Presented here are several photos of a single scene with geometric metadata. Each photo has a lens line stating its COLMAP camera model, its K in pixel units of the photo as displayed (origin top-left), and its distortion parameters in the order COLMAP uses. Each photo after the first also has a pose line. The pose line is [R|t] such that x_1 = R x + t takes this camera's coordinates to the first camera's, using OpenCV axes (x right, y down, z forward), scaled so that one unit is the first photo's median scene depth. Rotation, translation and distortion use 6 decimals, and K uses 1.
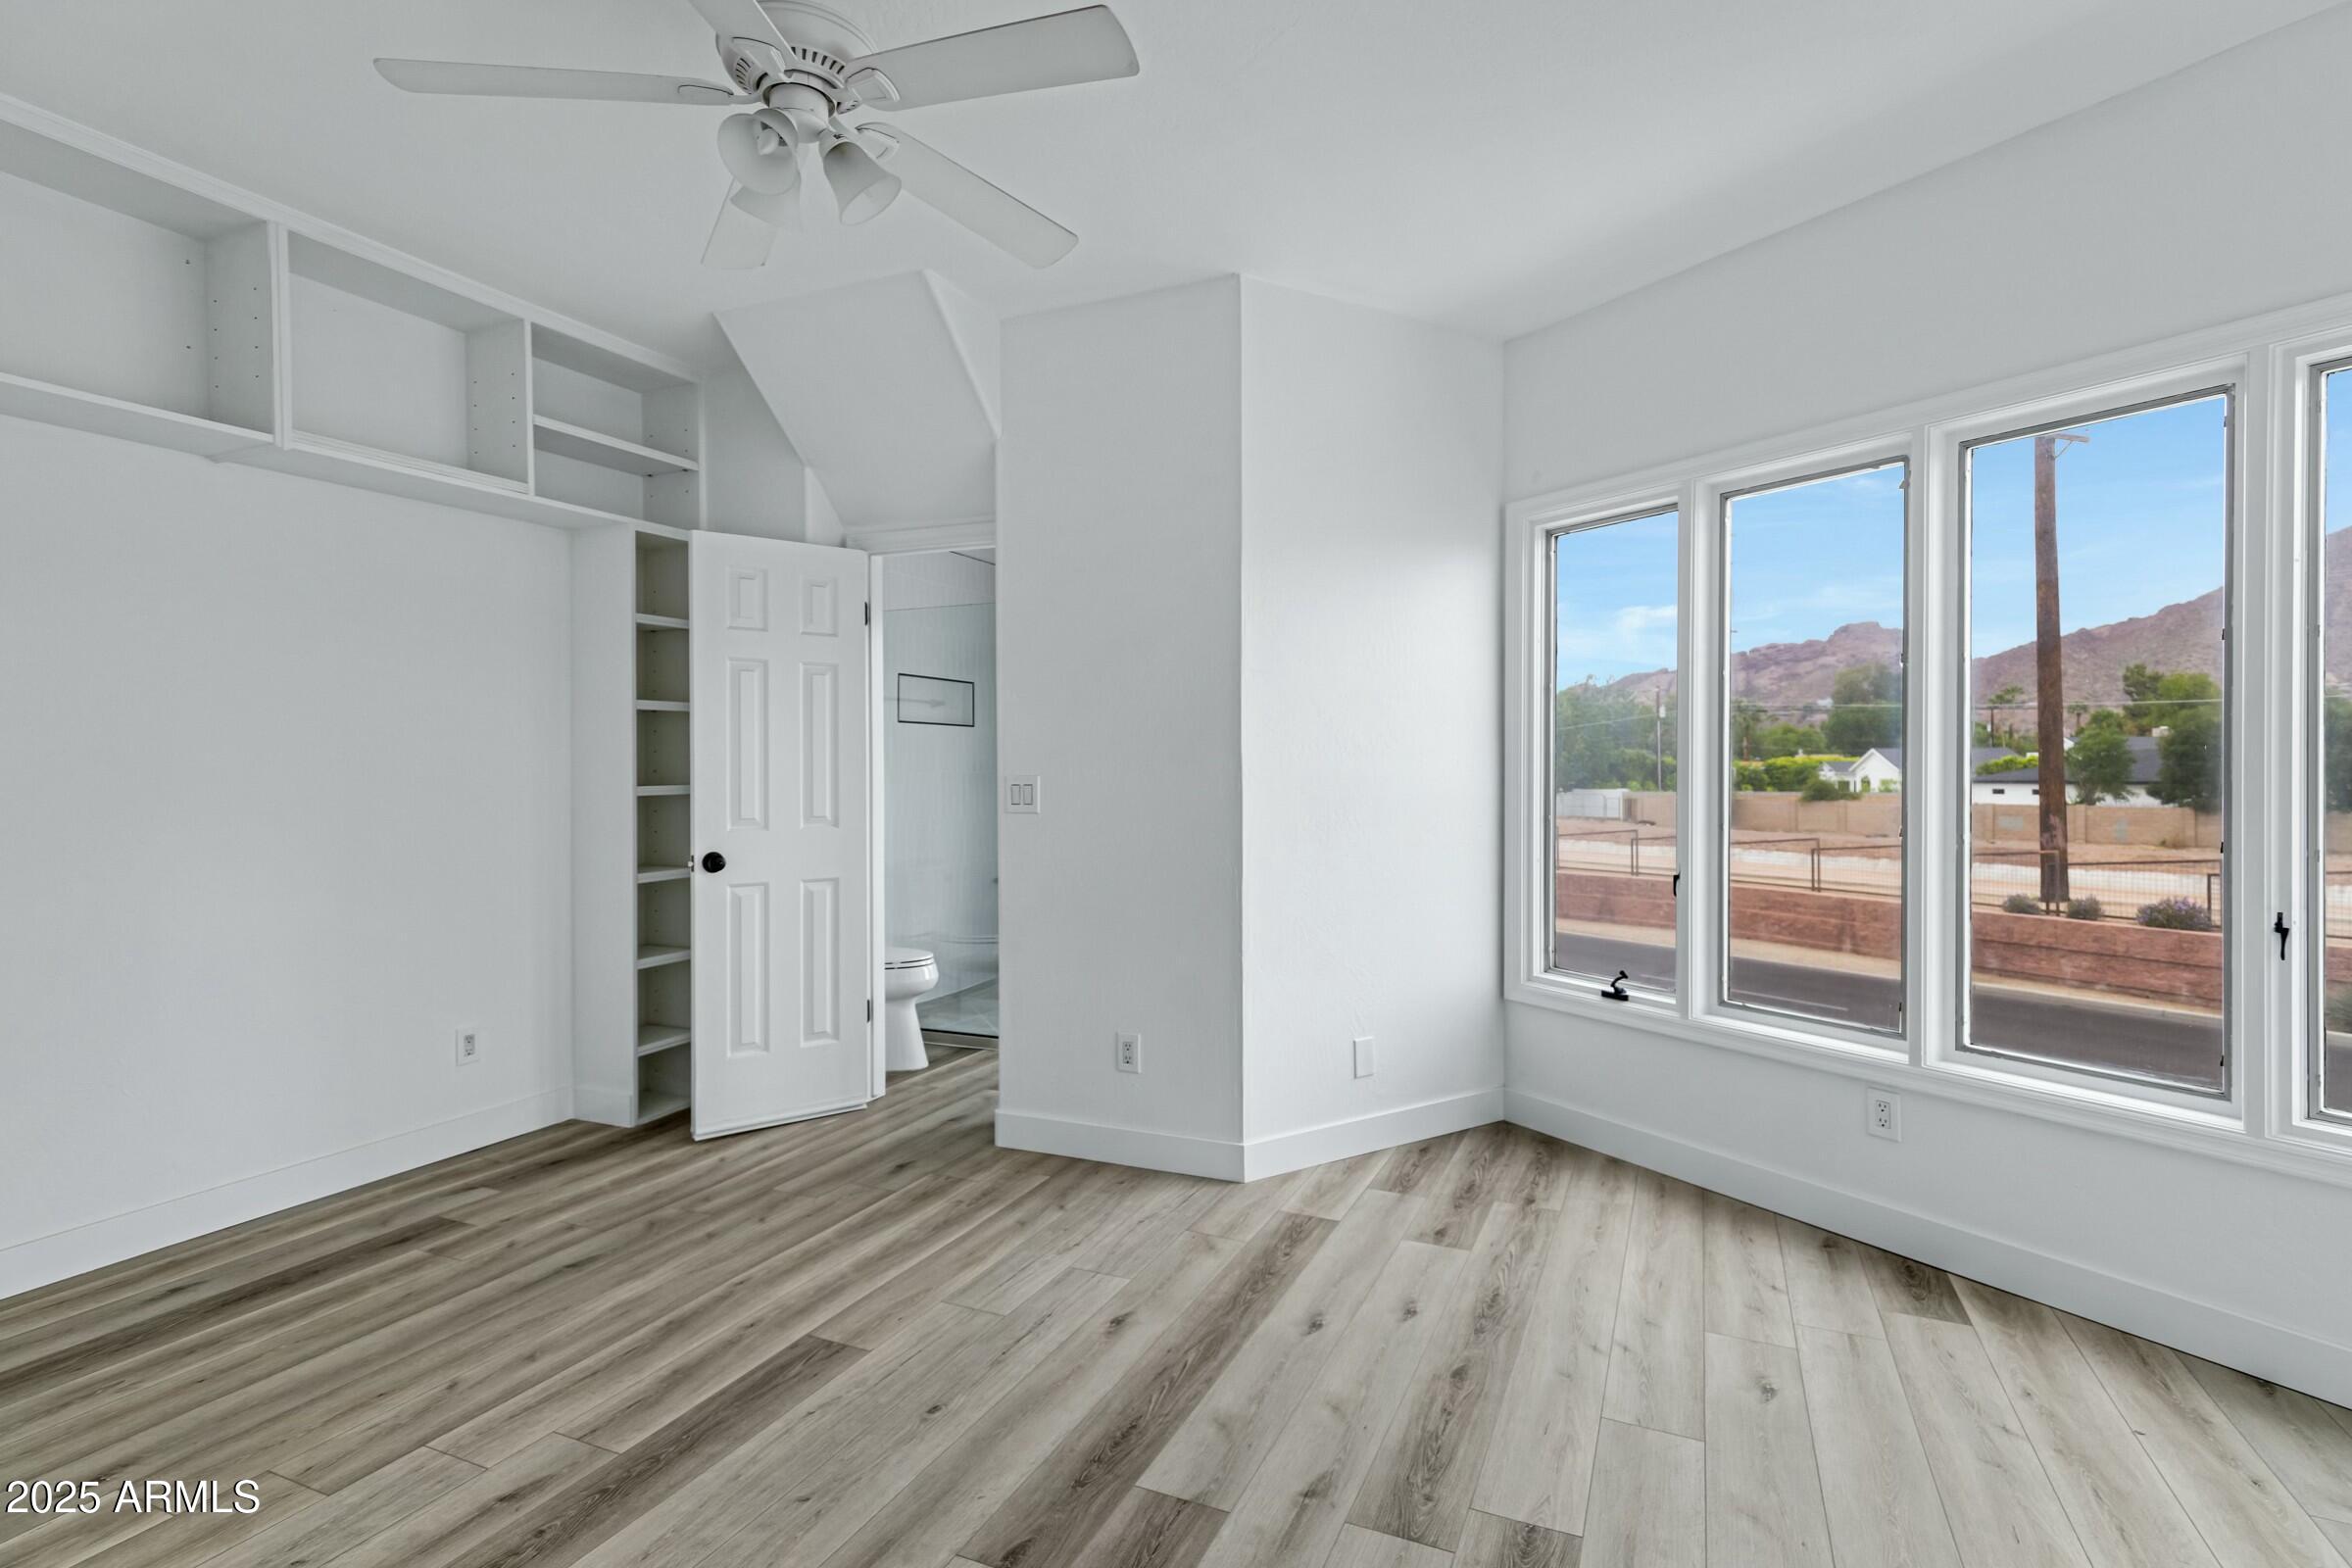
lens RADIAL K [[1146.6, 0, 1200.6], [0, 1146.6, 800.5], [0, 0, 1]] dist [0.020591, -0.000437]
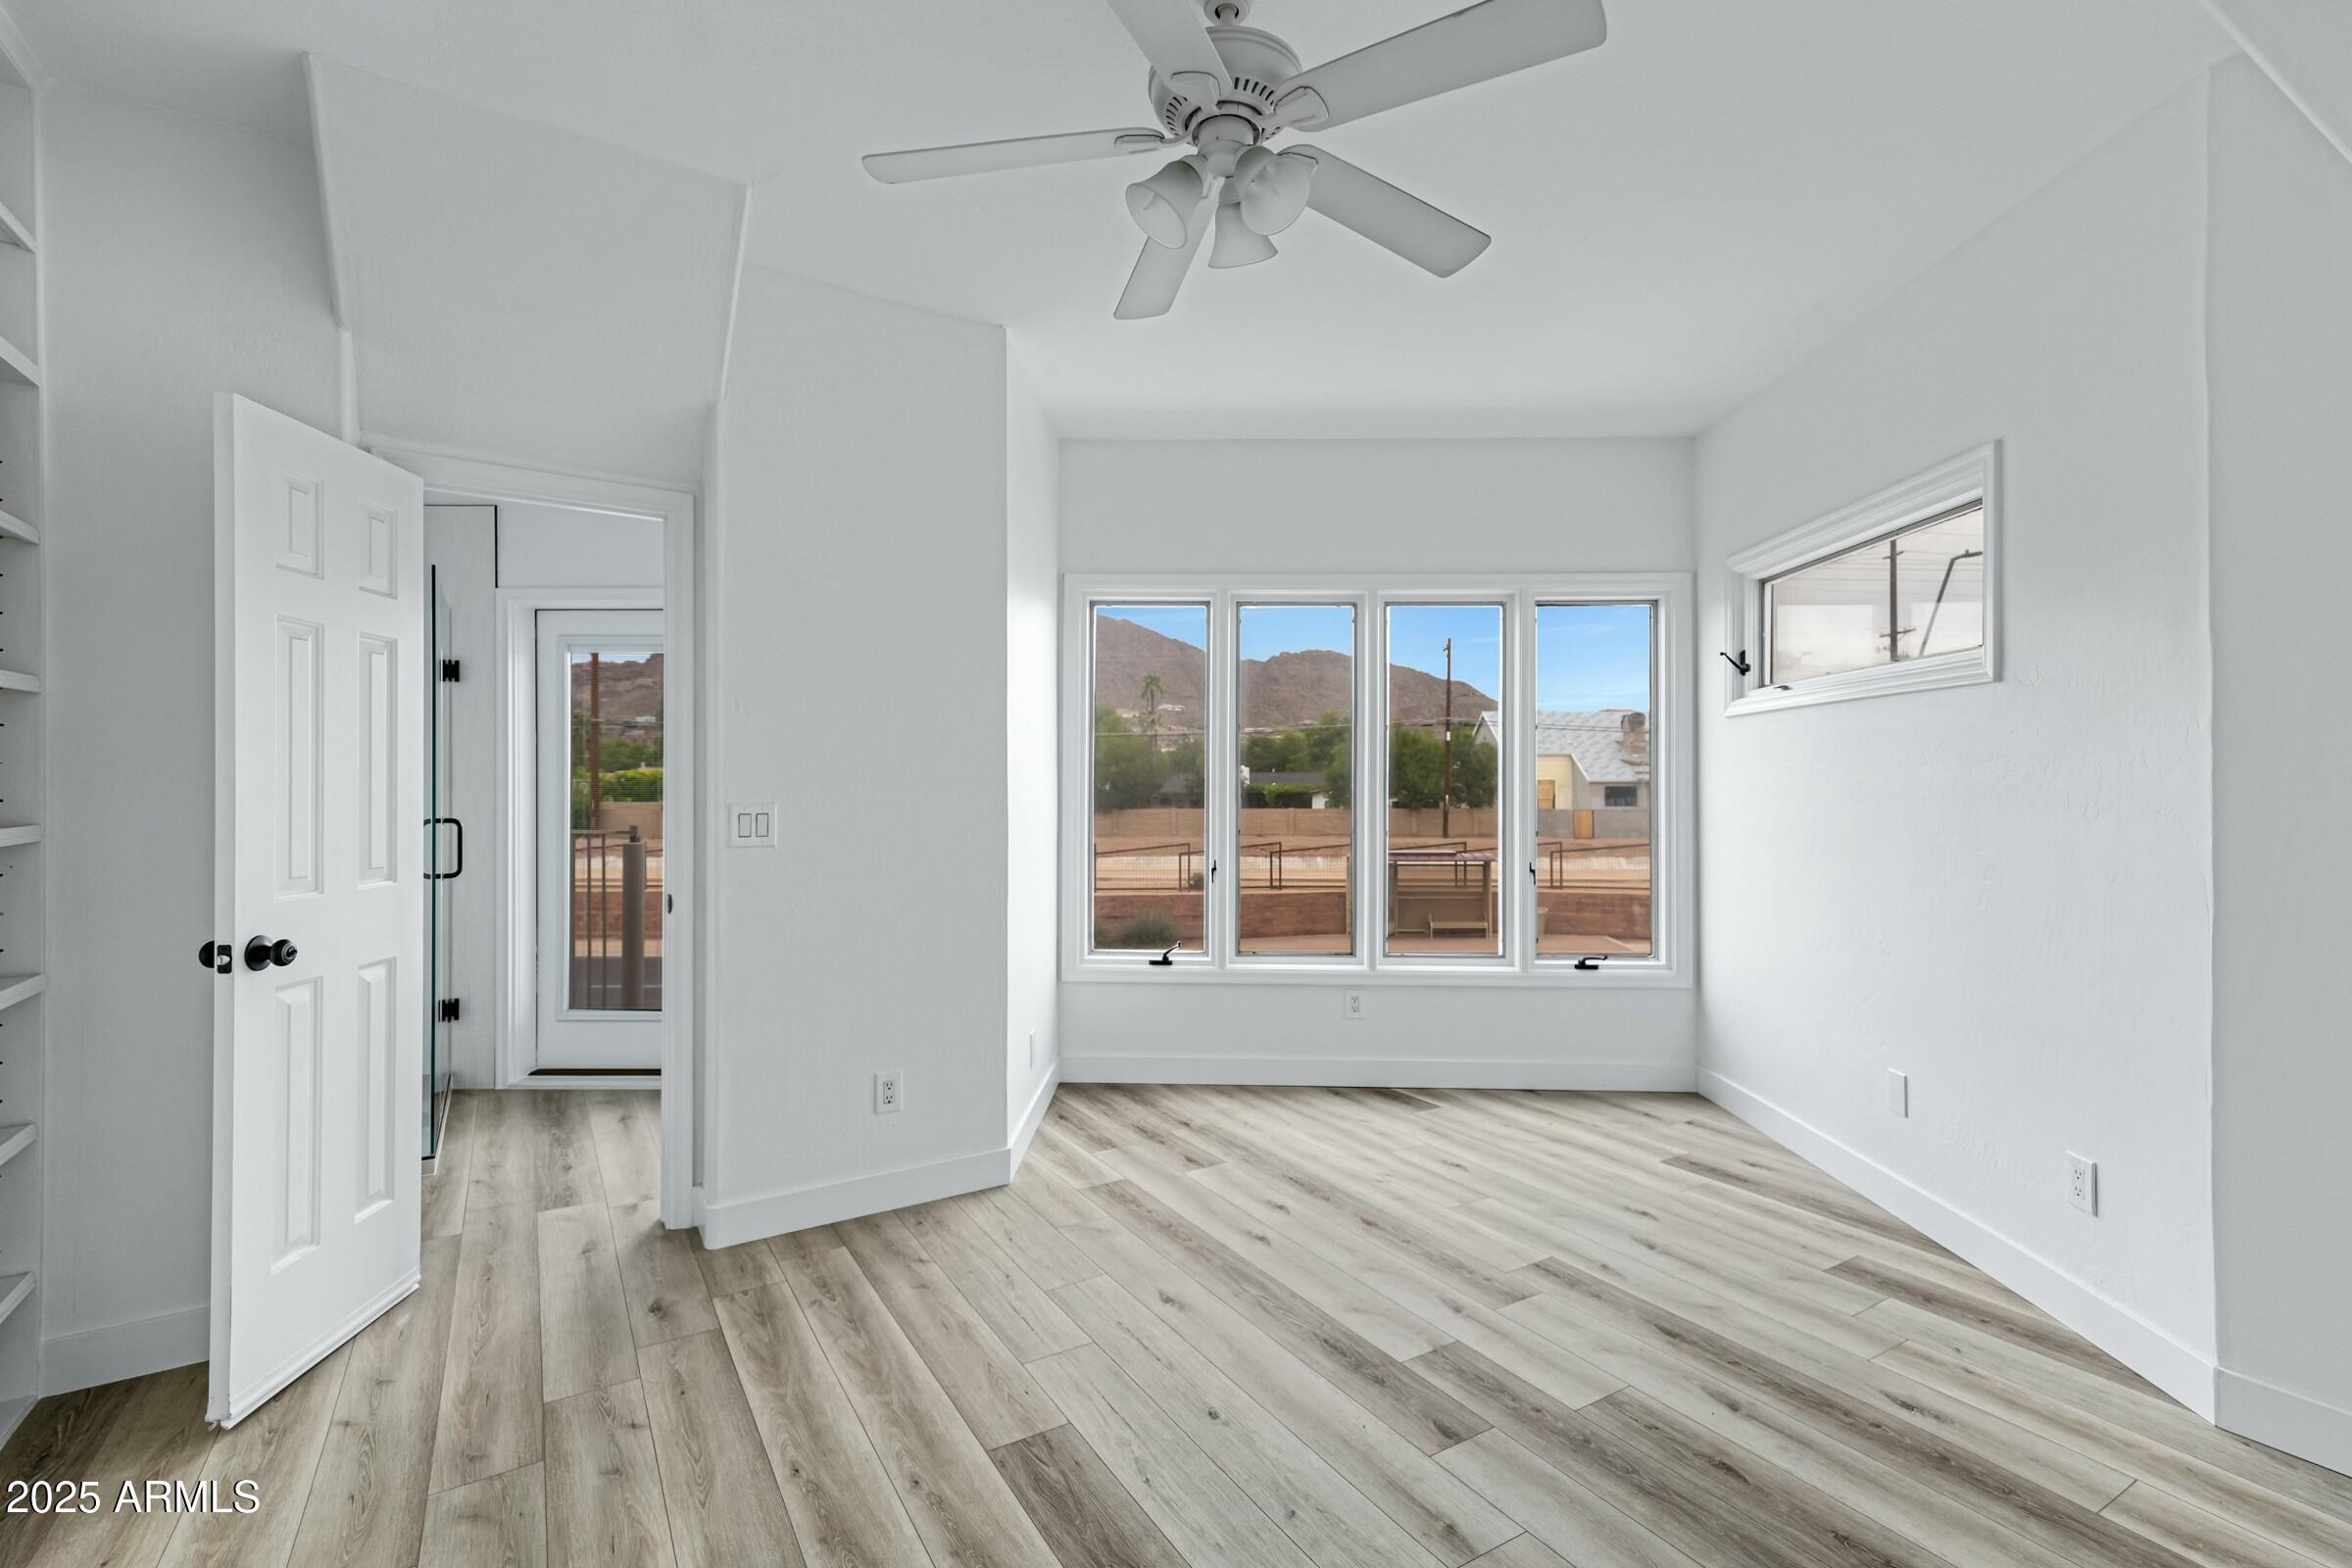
lens RADIAL K [[1065.0, 0, 1173.1], [0, 1065.0, 800.7], [0, 0, 1]] dist [0.022115, -0.000052]
pose [[0.563208, -0.012661, 0.826218, -0.705947], [0.019160, 0.999814, 0.002261, -0.021223], [-0.826093, 0.014557, 0.563346, 0.319744]]
